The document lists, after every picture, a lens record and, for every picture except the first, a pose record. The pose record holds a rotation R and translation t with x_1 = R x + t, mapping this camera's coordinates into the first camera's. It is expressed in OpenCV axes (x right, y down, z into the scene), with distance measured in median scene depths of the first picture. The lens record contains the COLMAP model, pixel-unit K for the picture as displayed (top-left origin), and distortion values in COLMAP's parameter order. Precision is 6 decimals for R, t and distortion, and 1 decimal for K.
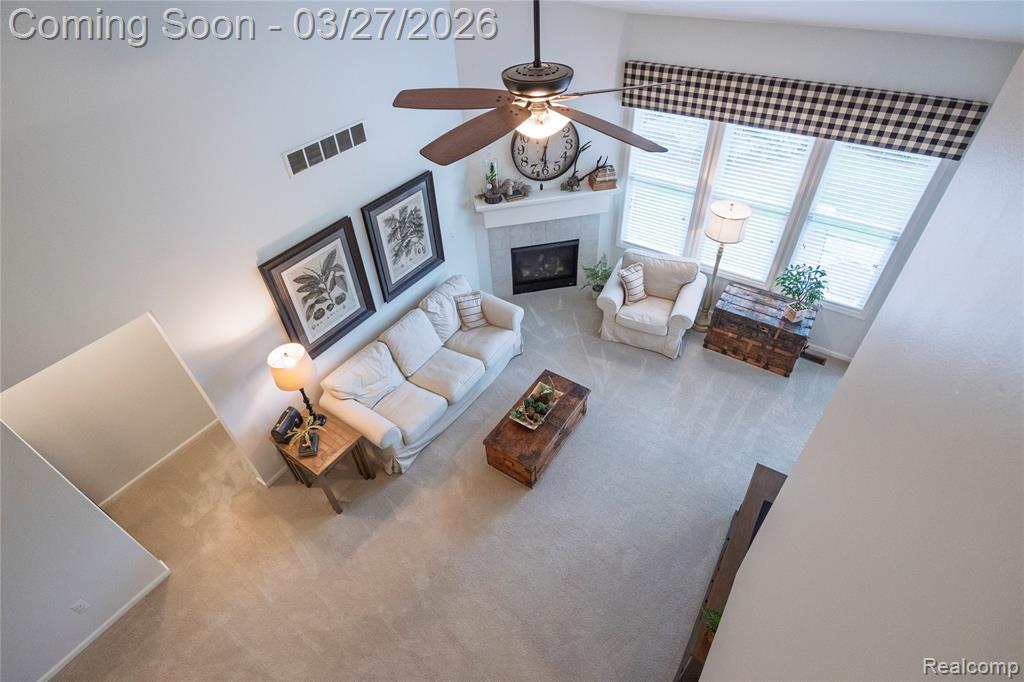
lens RADIAL K [[507.0, 0, 512.1], [0, 507.0, 345.6], [0, 0, 1]] dist [-0.002930, 0.001433]
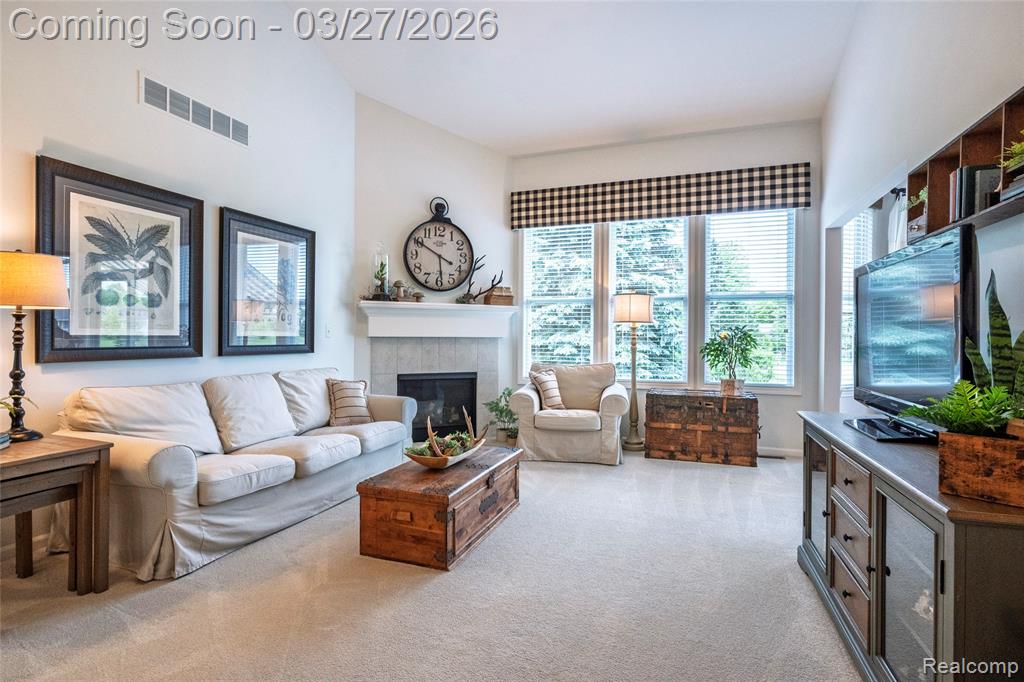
lens RADIAL K [[507.0, 0, 512.1], [0, 507.0, 345.6], [0, 0, 1]] dist [-0.002930, 0.001433]
pose [[0.967753, 0.048423, 0.247204, -0.035984], [0.129563, 0.745910, -0.653323, 0.441223], [-0.216028, 0.664284, 0.715583, 0.437967]]
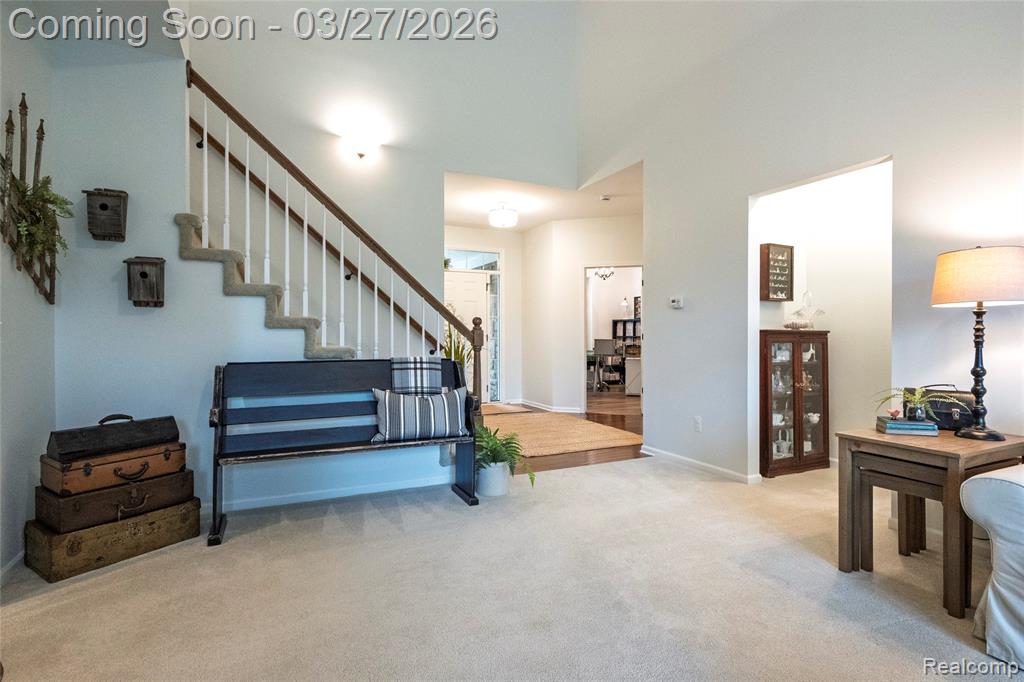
lens RADIAL K [[507.0, 0, 512.1], [0, 507.0, 345.6], [0, 0, 1]] dist [-0.002930, 0.001433]
pose [[-0.493982, 0.065095, -0.867032, 0.252156], [-0.572189, 0.726490, 0.380542, 0.146101], [0.654661, 0.684087, -0.321627, 0.742578]]
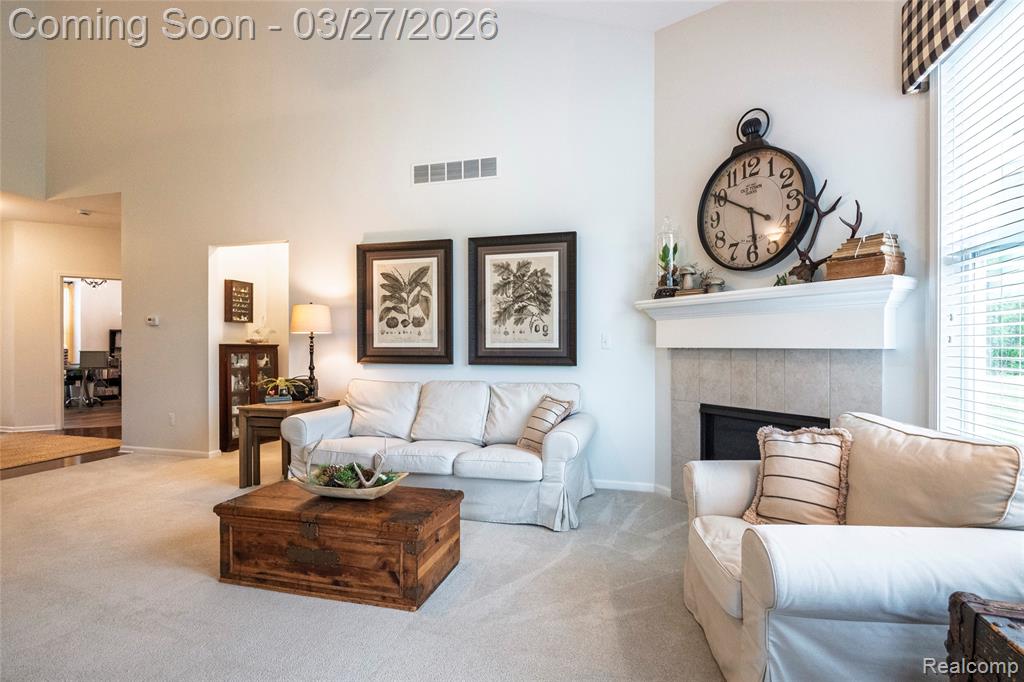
lens RADIAL K [[507.0, 0, 512.1], [0, 507.0, 345.6], [0, 0, 1]] dist [-0.002930, 0.001433]
pose [[0.318863, 0.048176, -0.946576, 0.594539], [-0.654138, 0.733903, -0.183001, -0.000607], [0.685879, 0.677544, 0.265528, 0.868161]]
